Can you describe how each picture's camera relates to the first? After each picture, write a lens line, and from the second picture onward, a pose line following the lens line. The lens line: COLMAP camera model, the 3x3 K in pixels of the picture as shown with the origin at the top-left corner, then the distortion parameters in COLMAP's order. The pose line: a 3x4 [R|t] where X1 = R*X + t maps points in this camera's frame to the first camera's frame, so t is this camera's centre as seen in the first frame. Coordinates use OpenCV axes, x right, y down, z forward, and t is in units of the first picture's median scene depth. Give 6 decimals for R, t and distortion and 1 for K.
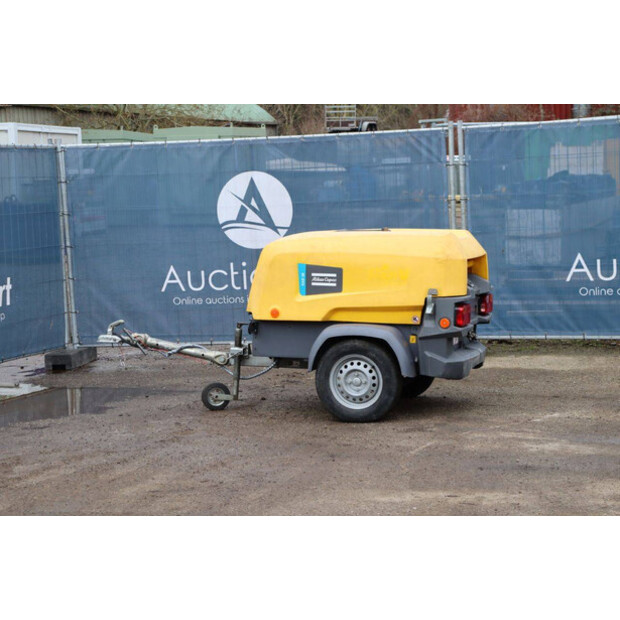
lens RADIAL K [[1437.8, 0, 310.0], [0, 1437.8, 310.0], [0, 0, 1]] dist [0.444736, -0.492806]
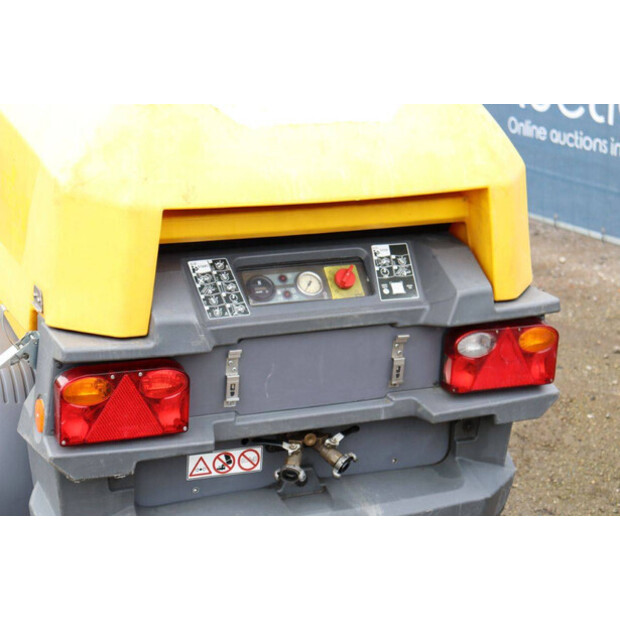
lens RADIAL K [[1437.8, 0, 310.0], [0, 1437.8, 310.0], [0, 0, 1]] dist [0.444736, -0.492806]
pose [[0.646117, 0.261411, -0.717076, 0.304224], [-0.107516, 0.961322, 0.253575, -0.082825], [0.755628, -0.086742, 0.649232, 0.793341]]
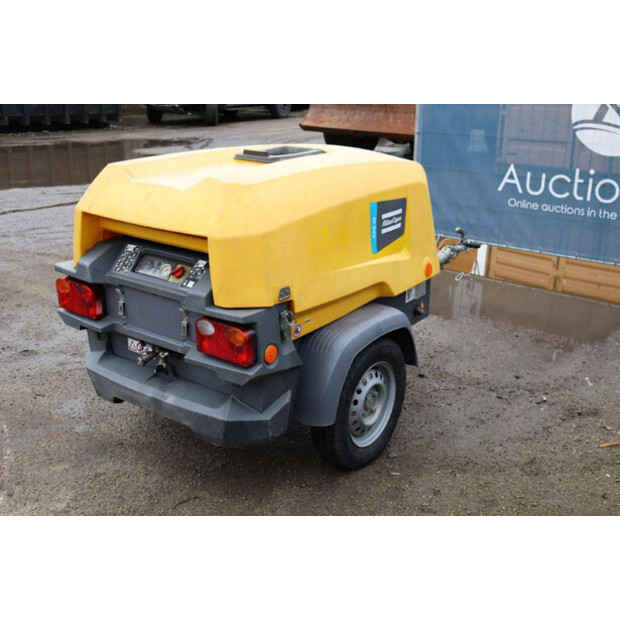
lens RADIAL K [[755.2, 0, 310.0], [0, 755.2, 310.0], [0, 0, 1]] dist [0.011198, 0.026958]
pose [[-0.319533, 0.316974, -0.892987, 0.339857], [-0.097698, 0.926349, 0.363775, -0.110217], [0.942525, 0.203481, -0.265032, 1.102906]]
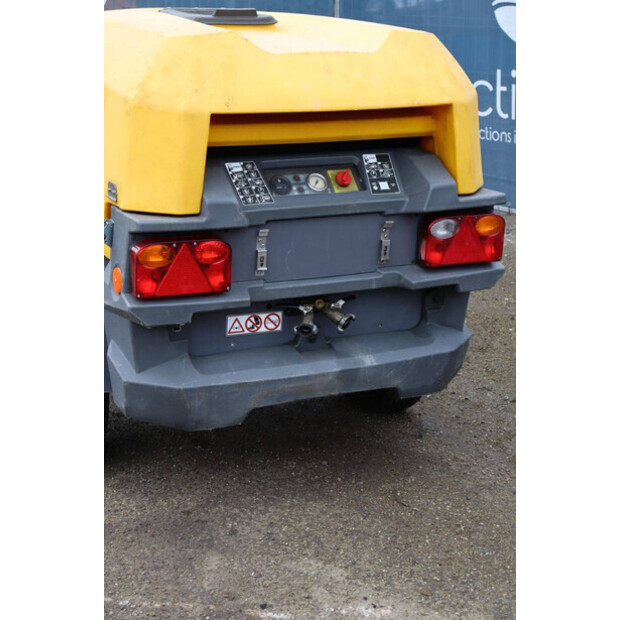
lens RADIAL K [[1199.7, 0, 310.0], [0, 1199.7, 310.0], [0, 0, 1]] dist [0.279558, 0.092897]
pose [[0.690093, 0.229127, -0.686493, 0.316923], [-0.097062, 0.969293, 0.225944, -0.054038], [0.717182, -0.089290, 0.691142, 0.761242]]
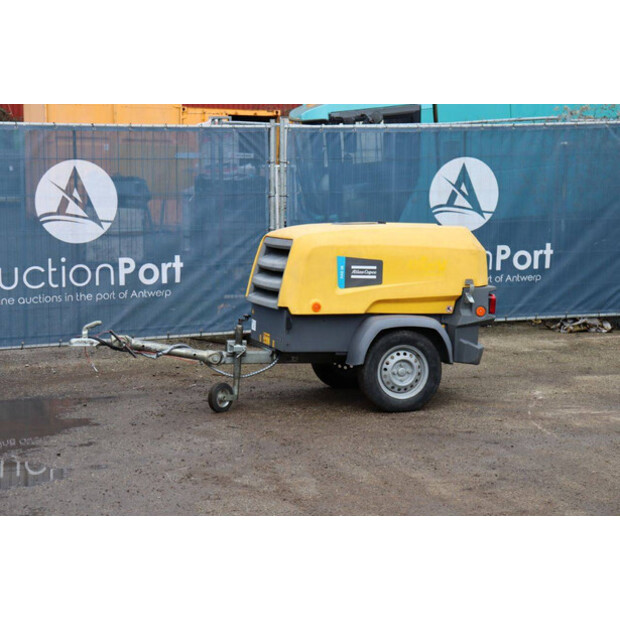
lens RADIAL K [[1367.8, 0, 310.0], [0, 1367.8, 310.0], [0, 0, 1]] dist [0.320670, -0.095265]
pose [[0.811222, -0.028713, 0.584034, -0.552814], [0.028247, 0.999552, 0.009906, -0.005027], [-0.584056, 0.008461, 0.811669, 0.237254]]
